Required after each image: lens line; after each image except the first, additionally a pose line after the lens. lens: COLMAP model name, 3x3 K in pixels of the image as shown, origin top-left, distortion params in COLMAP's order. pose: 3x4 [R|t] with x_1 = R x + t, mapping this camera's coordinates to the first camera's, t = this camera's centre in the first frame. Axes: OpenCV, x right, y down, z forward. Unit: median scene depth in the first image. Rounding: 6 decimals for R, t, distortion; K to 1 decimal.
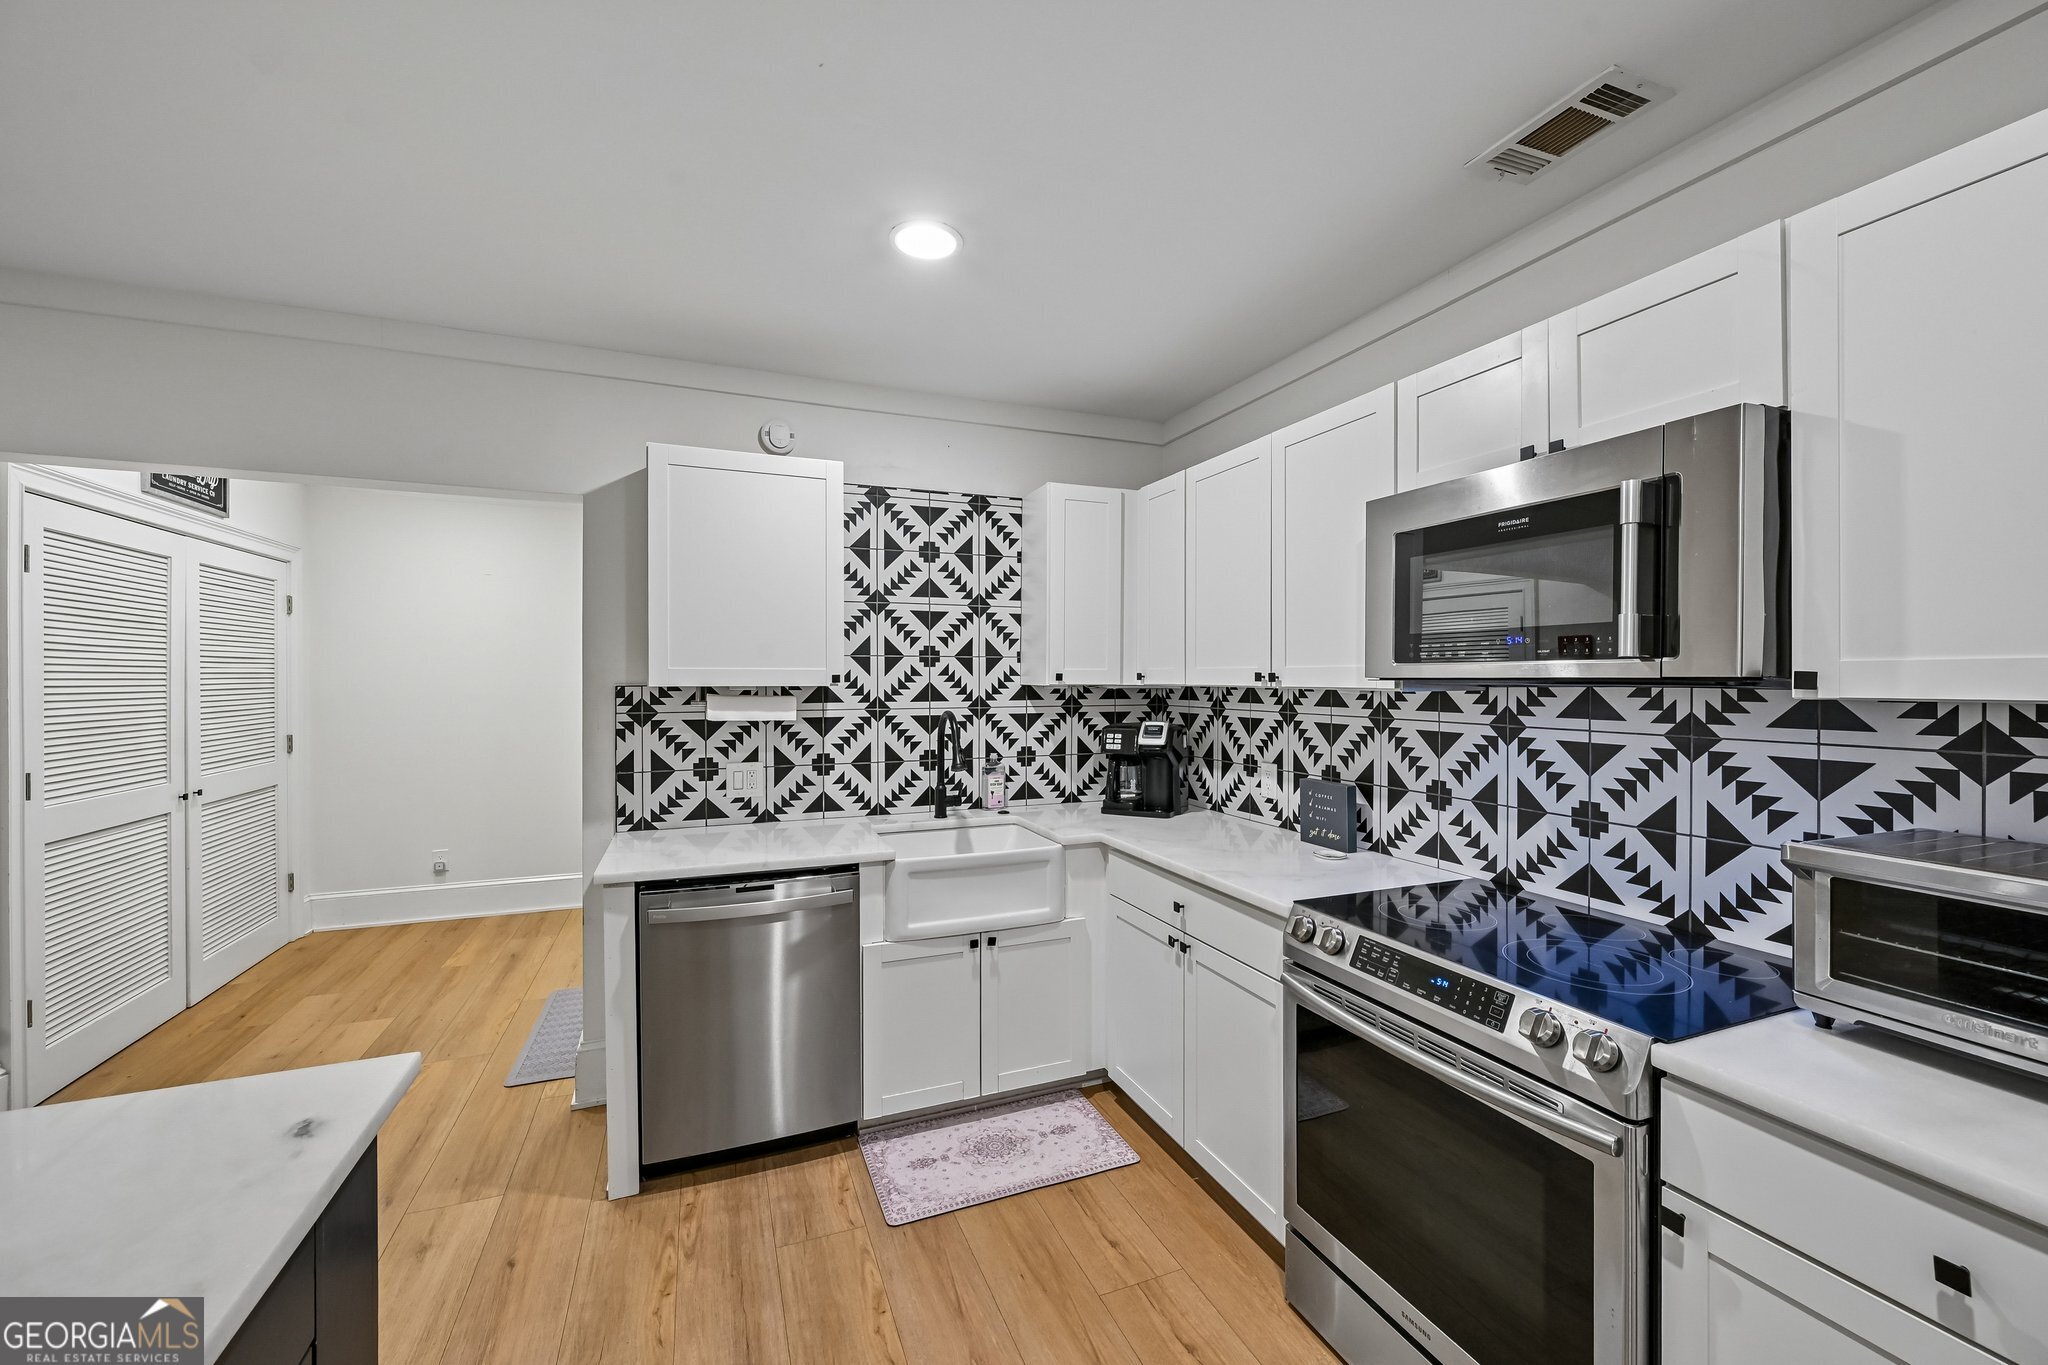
lens RADIAL K [[805.1, 0, 1032.0], [0, 805.1, 679.6], [0, 0, 1]] dist [-0.000242, 0.000051]
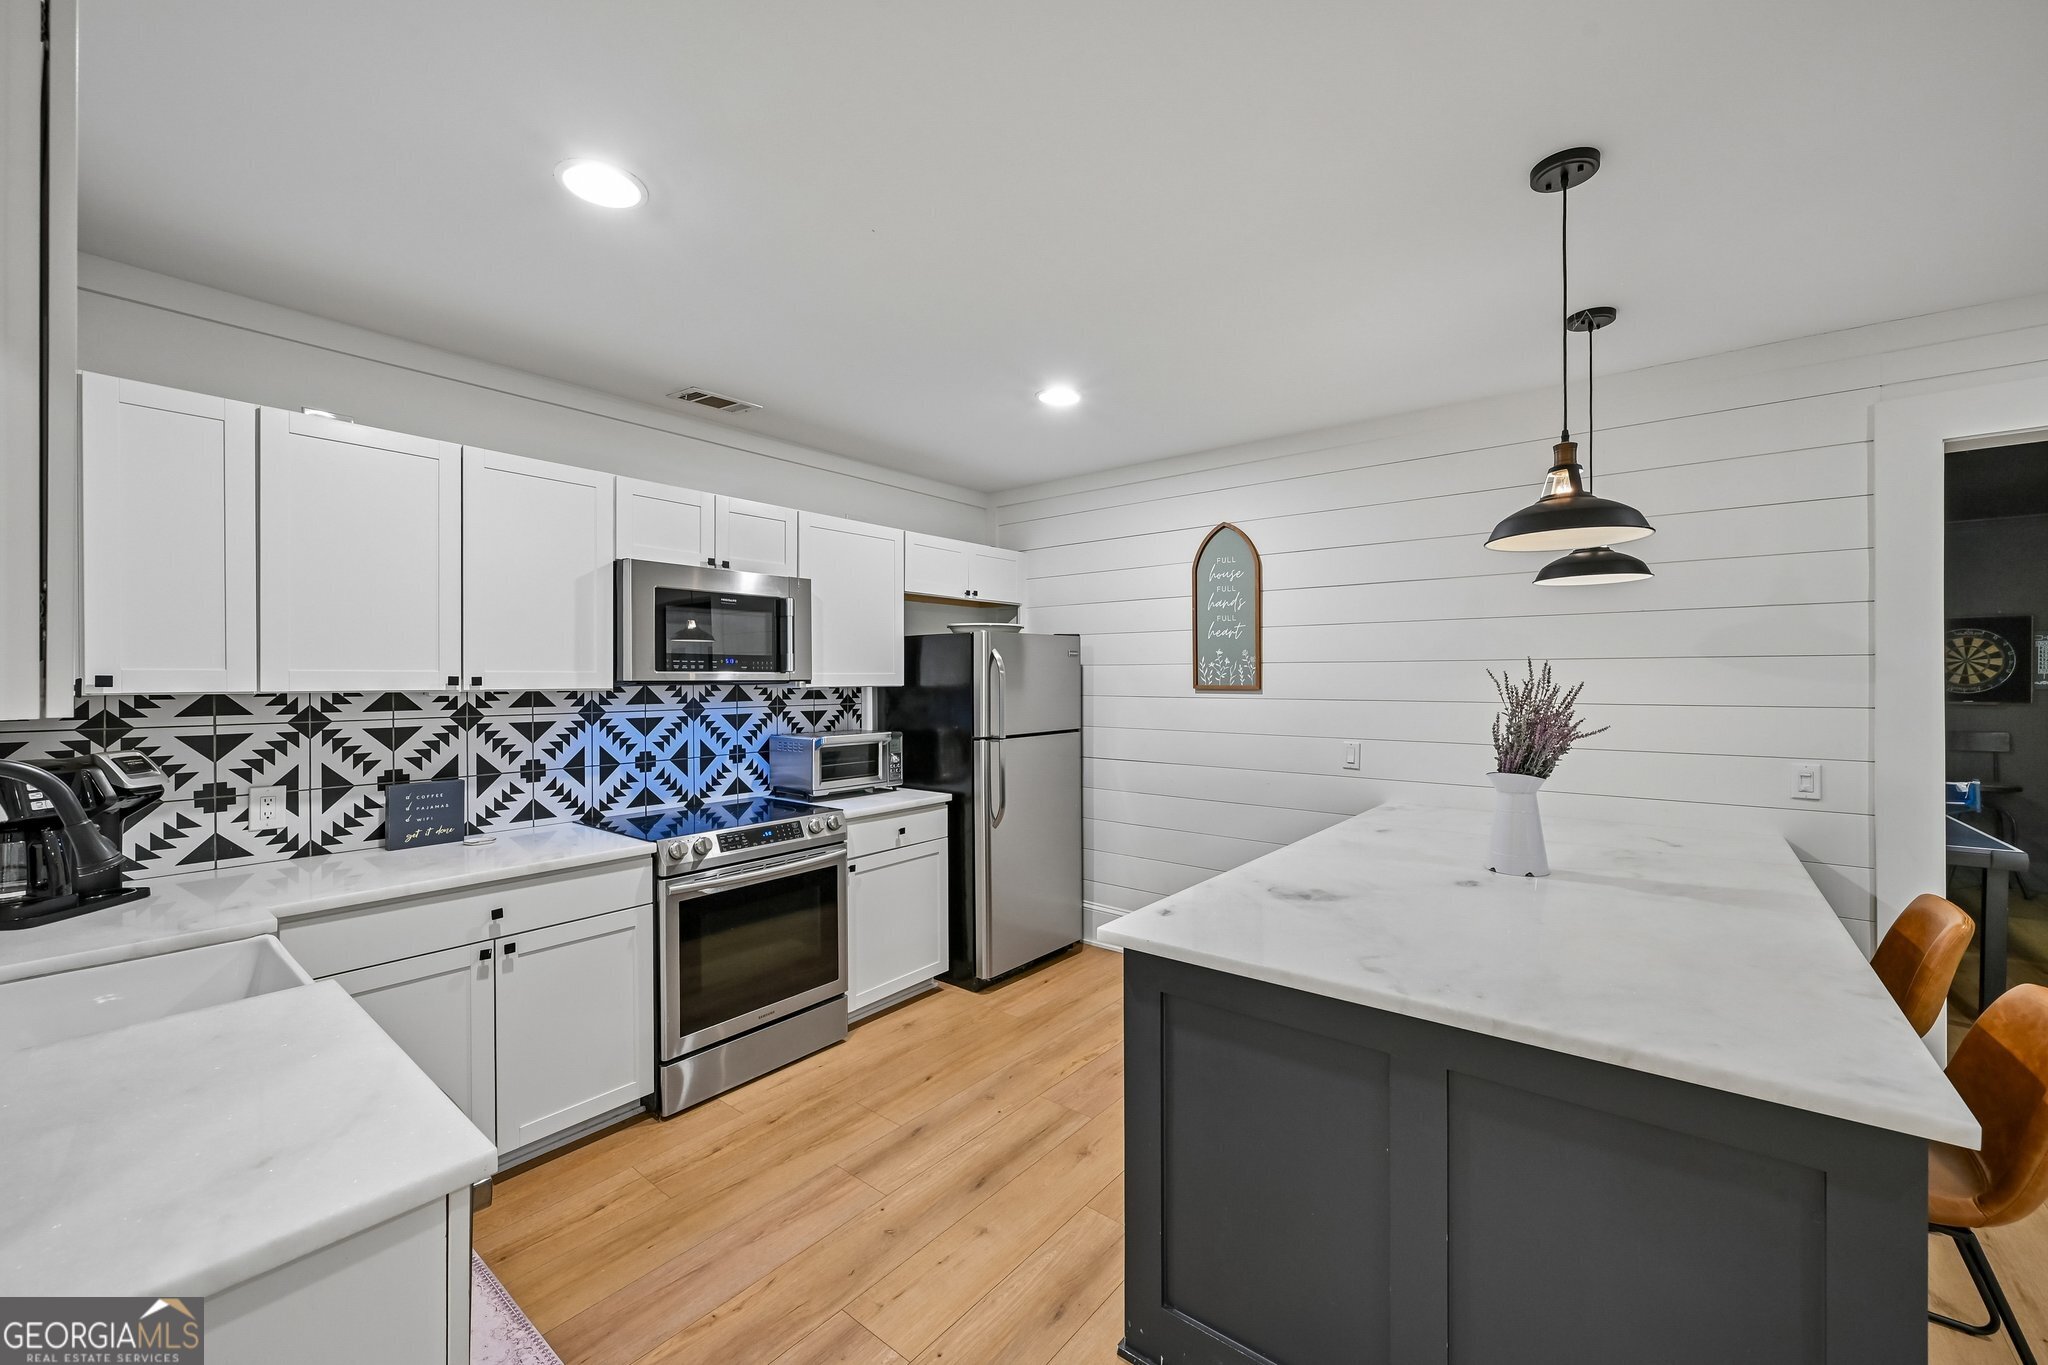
lens RADIAL K [[812.0, 0, 1014.2], [0, 812.0, 666.0], [0, 0, 1]] dist [-0.000030, 0.000064]
pose [[-0.471073, 0.004665, 0.882082, -1.168562], [-0.002300, 0.999976, -0.006517, -0.022432], [-0.882091, -0.005099, -0.471051, 1.063670]]
